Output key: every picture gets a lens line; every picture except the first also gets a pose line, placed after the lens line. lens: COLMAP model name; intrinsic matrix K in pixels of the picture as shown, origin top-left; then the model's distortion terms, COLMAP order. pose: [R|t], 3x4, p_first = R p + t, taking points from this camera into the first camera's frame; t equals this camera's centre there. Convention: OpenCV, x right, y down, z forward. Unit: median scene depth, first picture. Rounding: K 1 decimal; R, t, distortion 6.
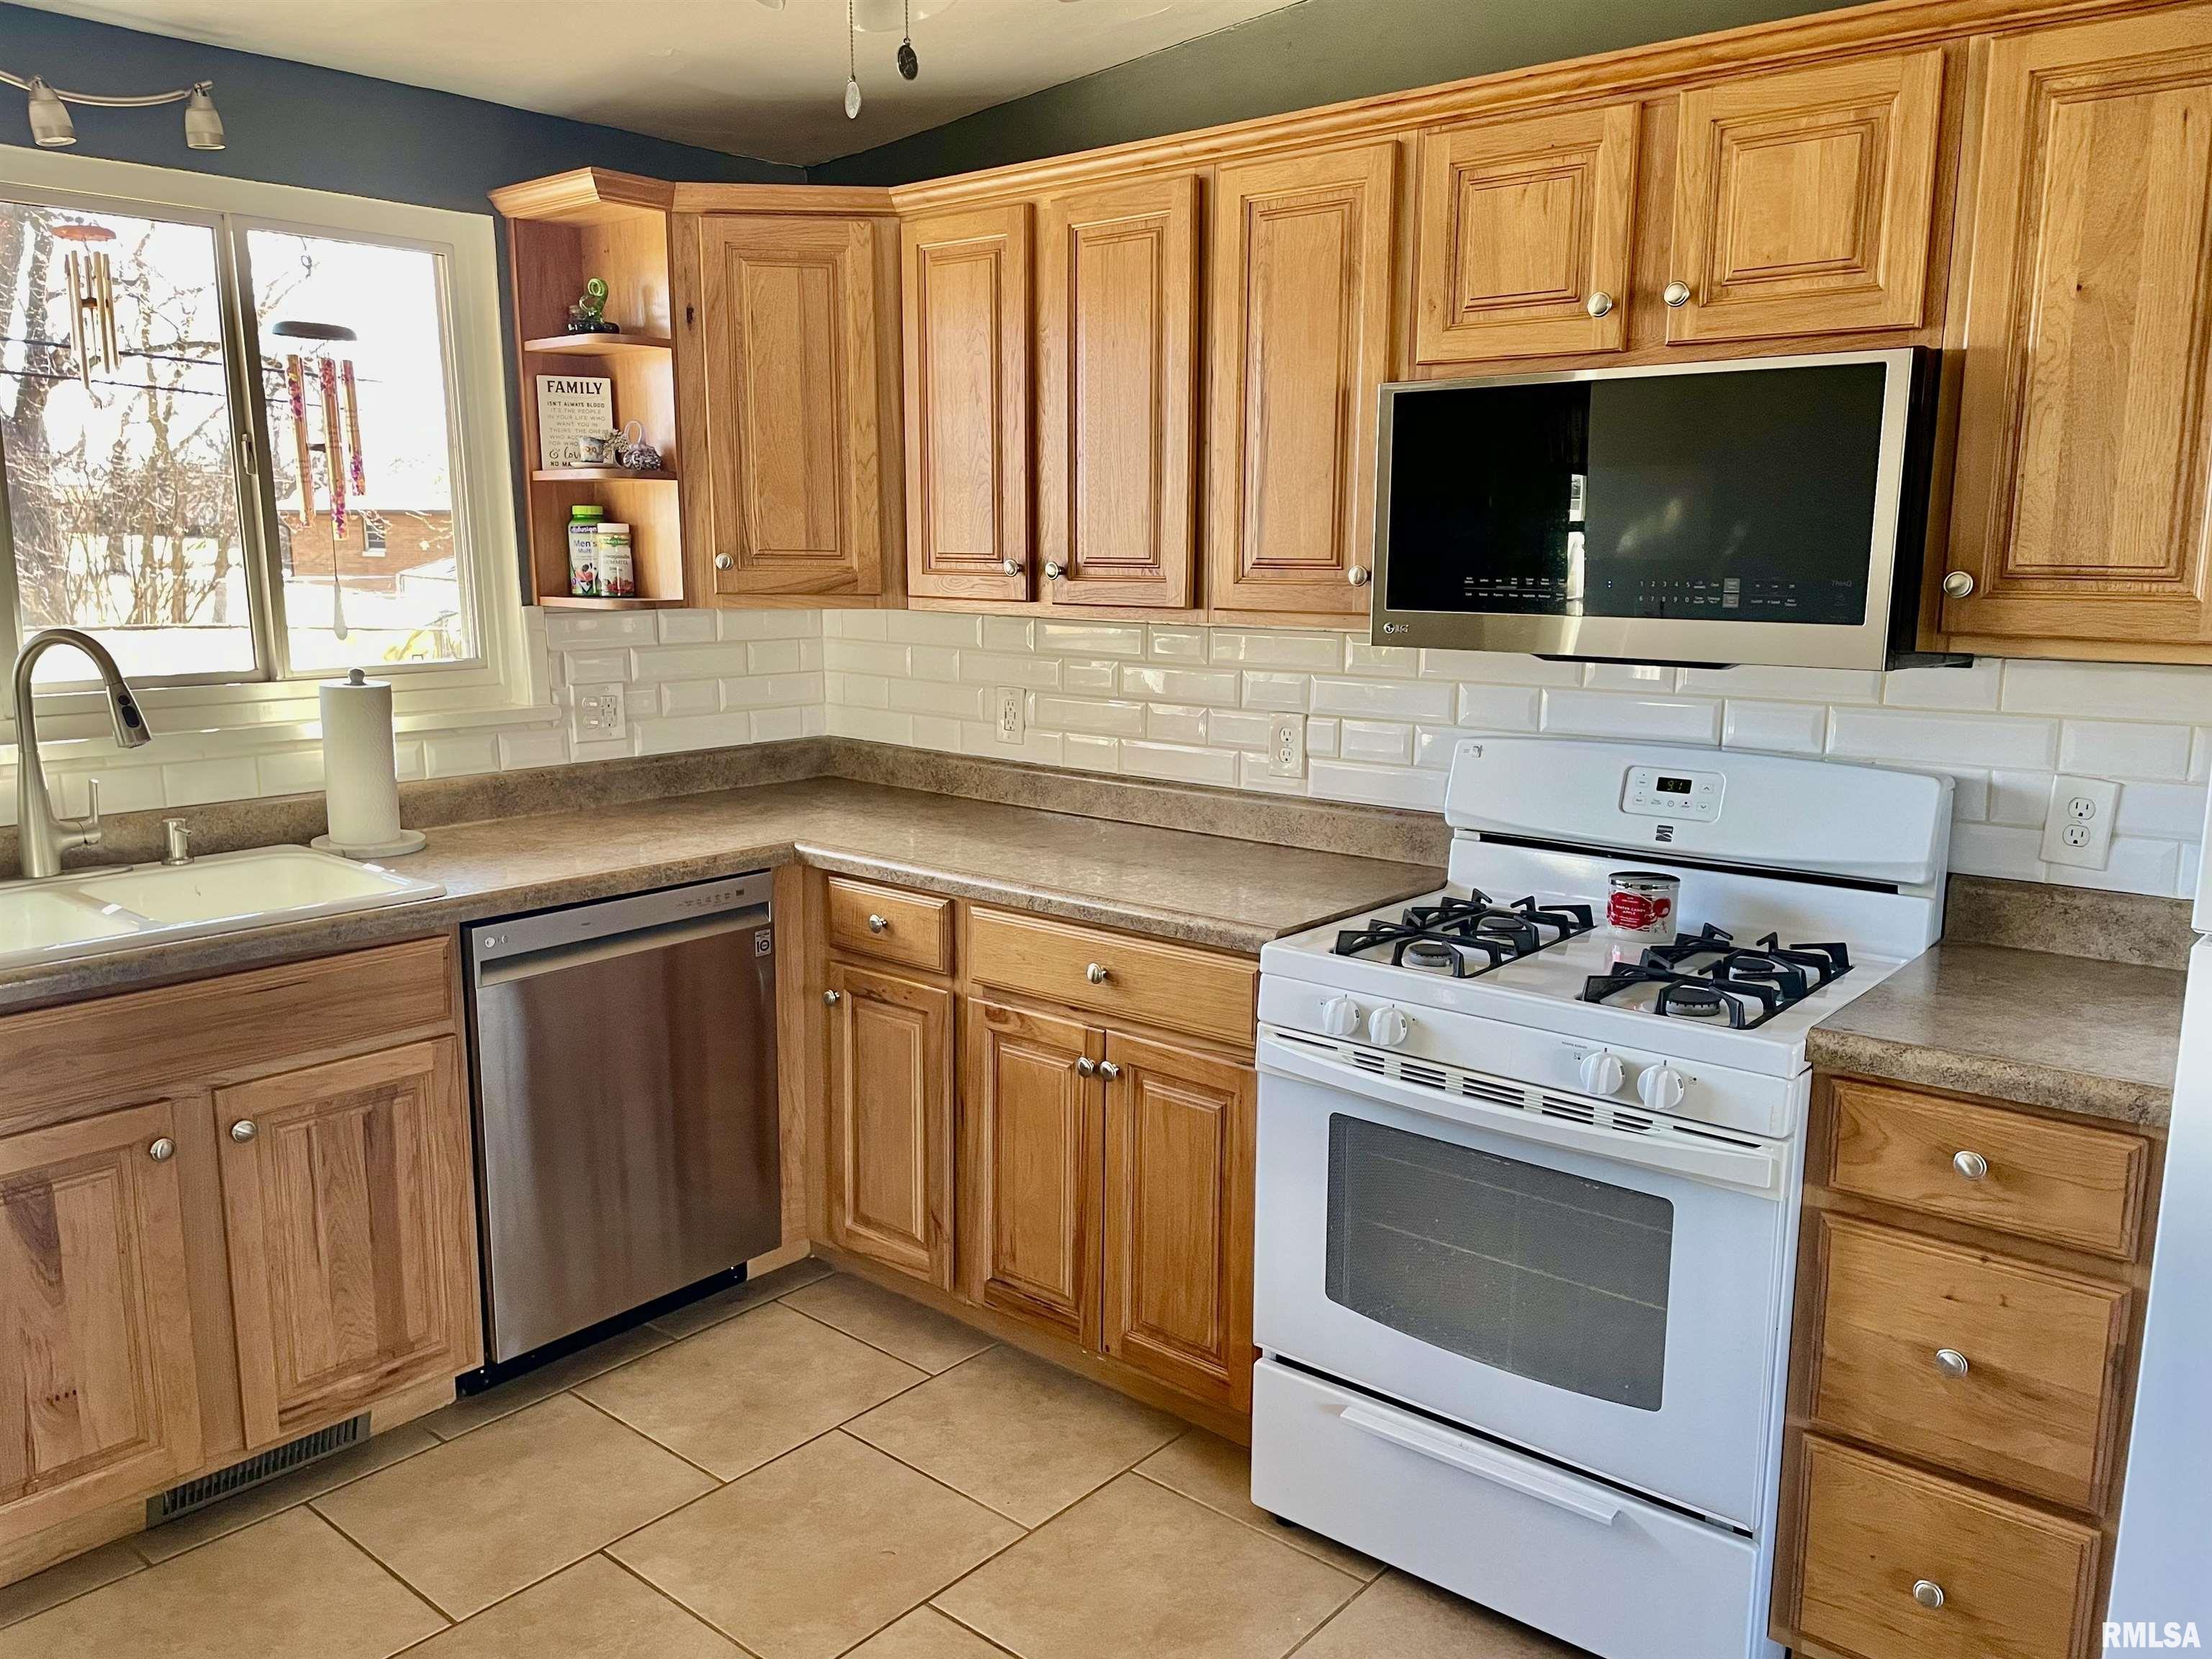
lens RADIAL K [[1663.5, 0, 1114.6], [0, 1663.5, 832.3], [0, 0, 1]] dist [0.093764, -0.119043]
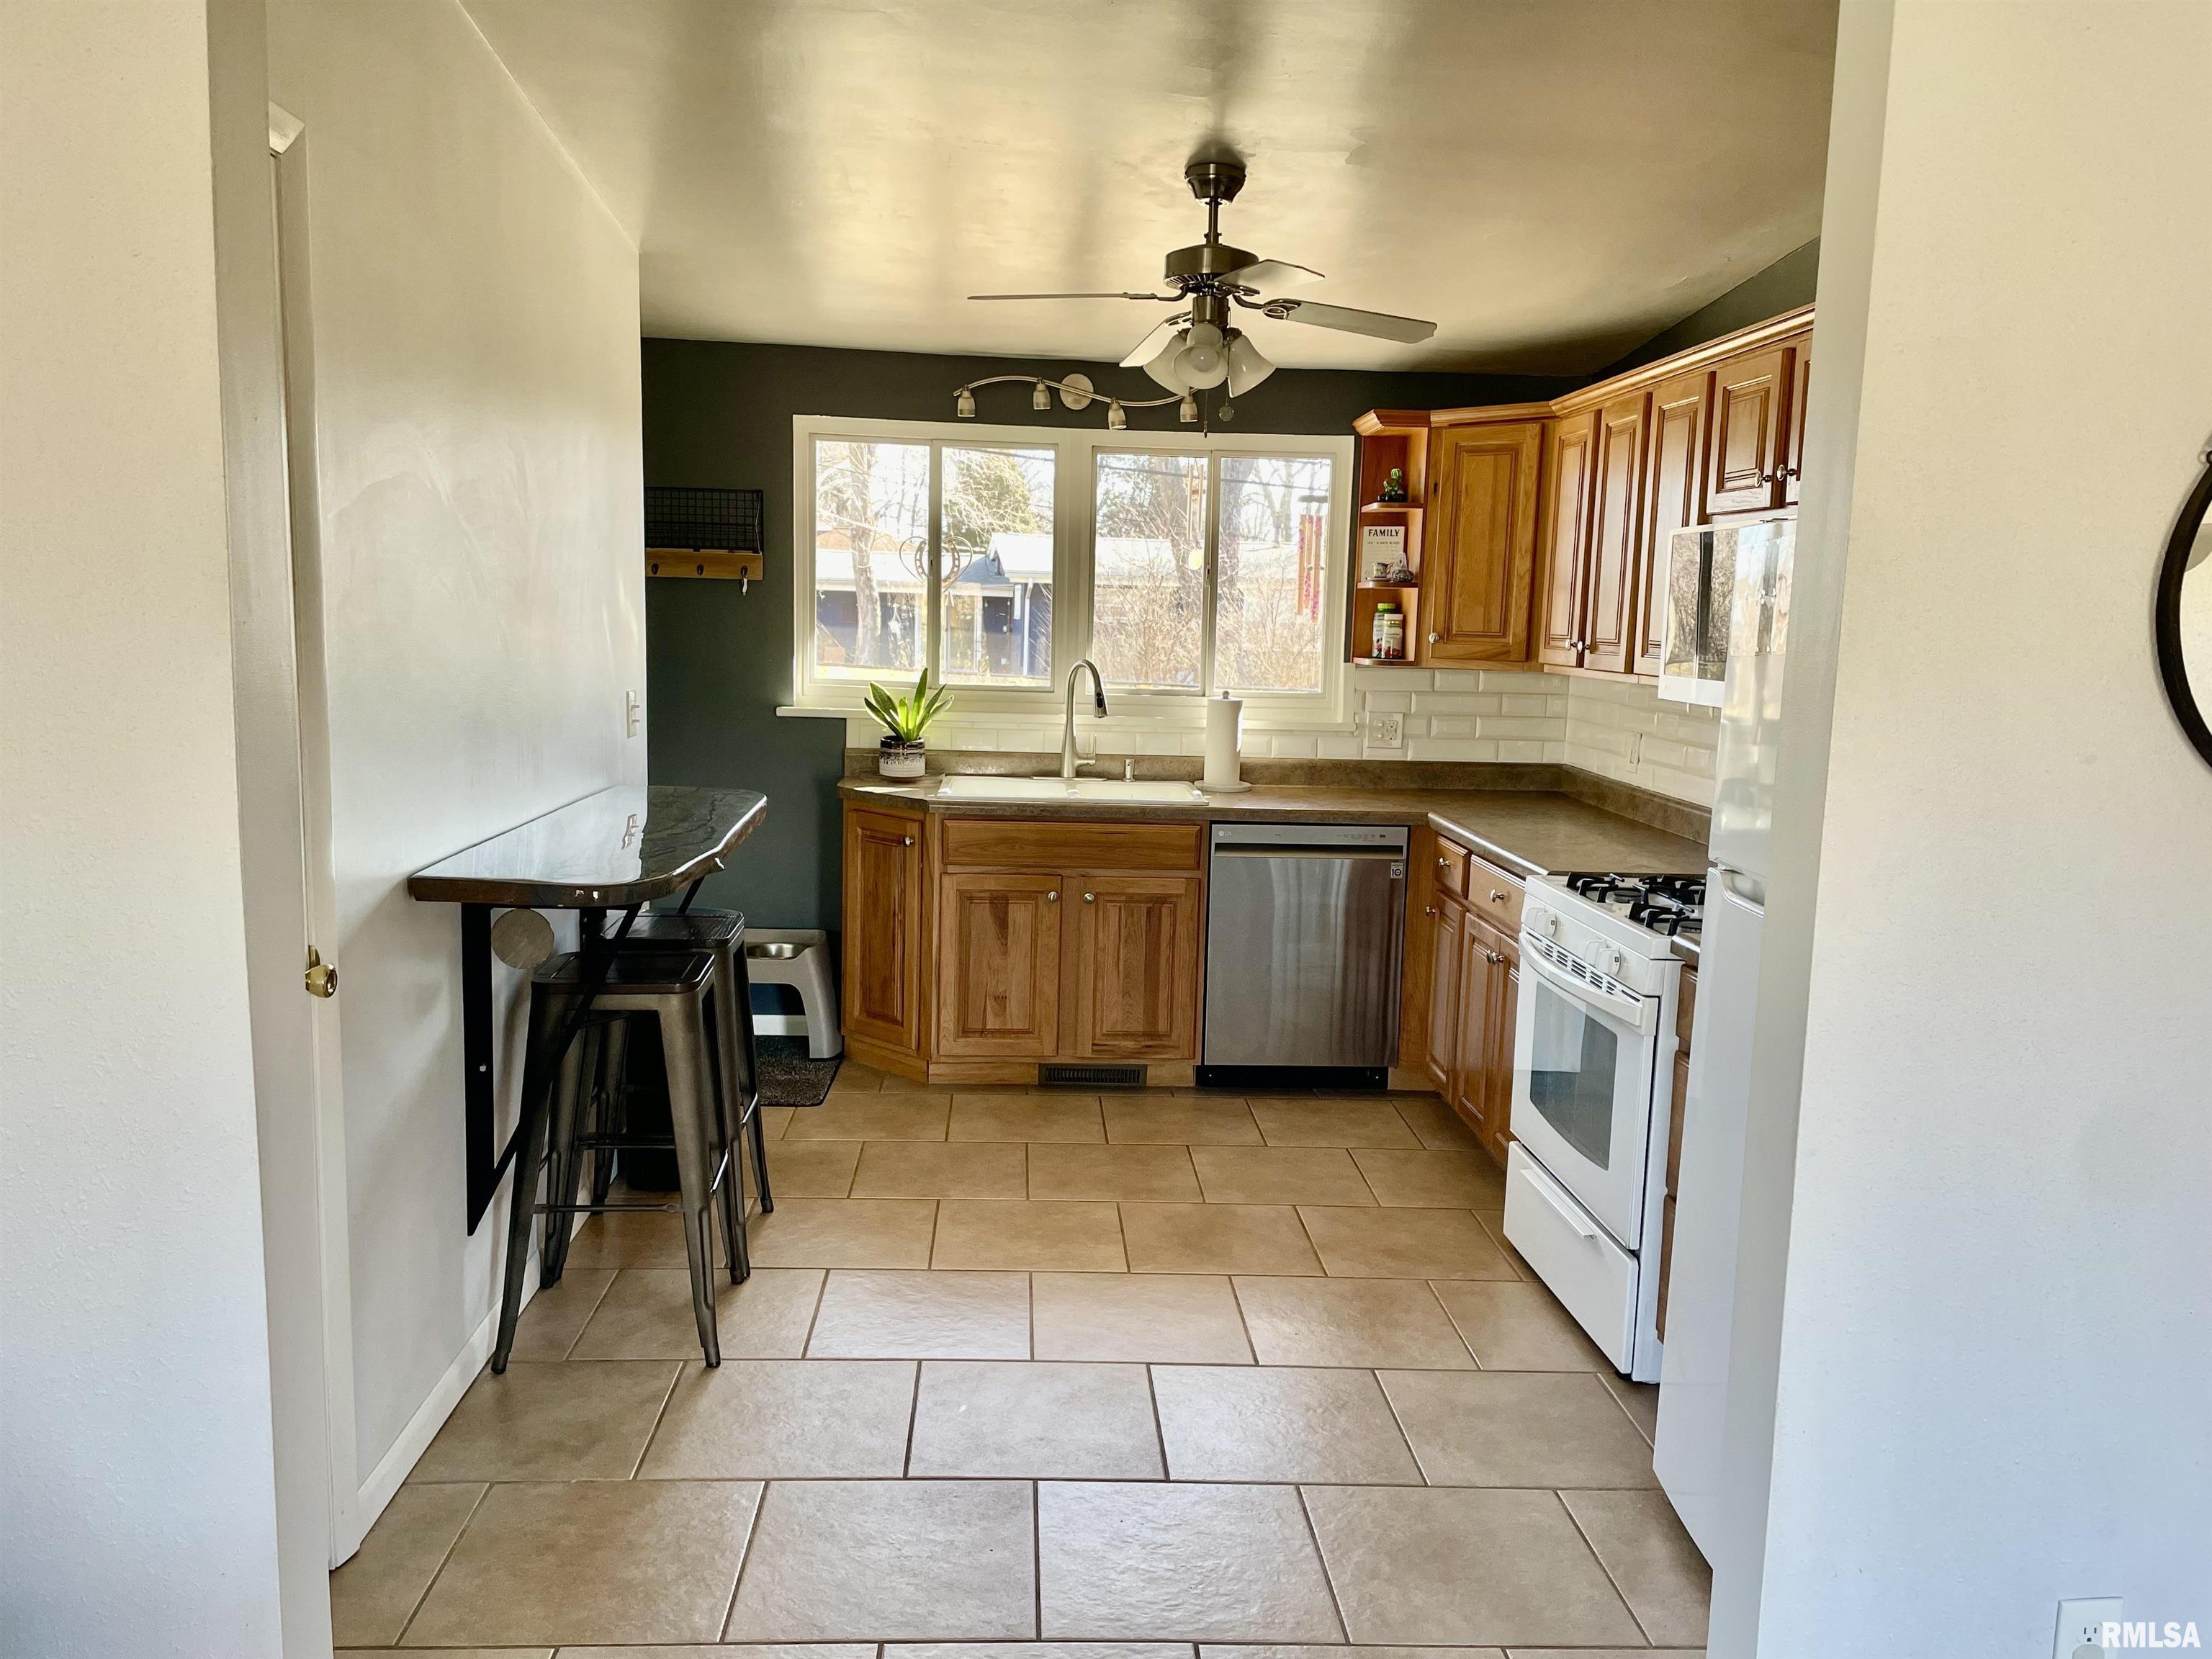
lens RADIAL K [[1663.5, 0, 1105.8], [0, 1663.5, 828.9], [0, 0, 1]] dist [0.093764, -0.119043]
pose [[0.683602, 0.110493, -0.721443, 0.877646], [-0.151008, 0.988498, 0.008306, 0.064149], [0.714063, 0.103266, 0.692424, -0.376343]]
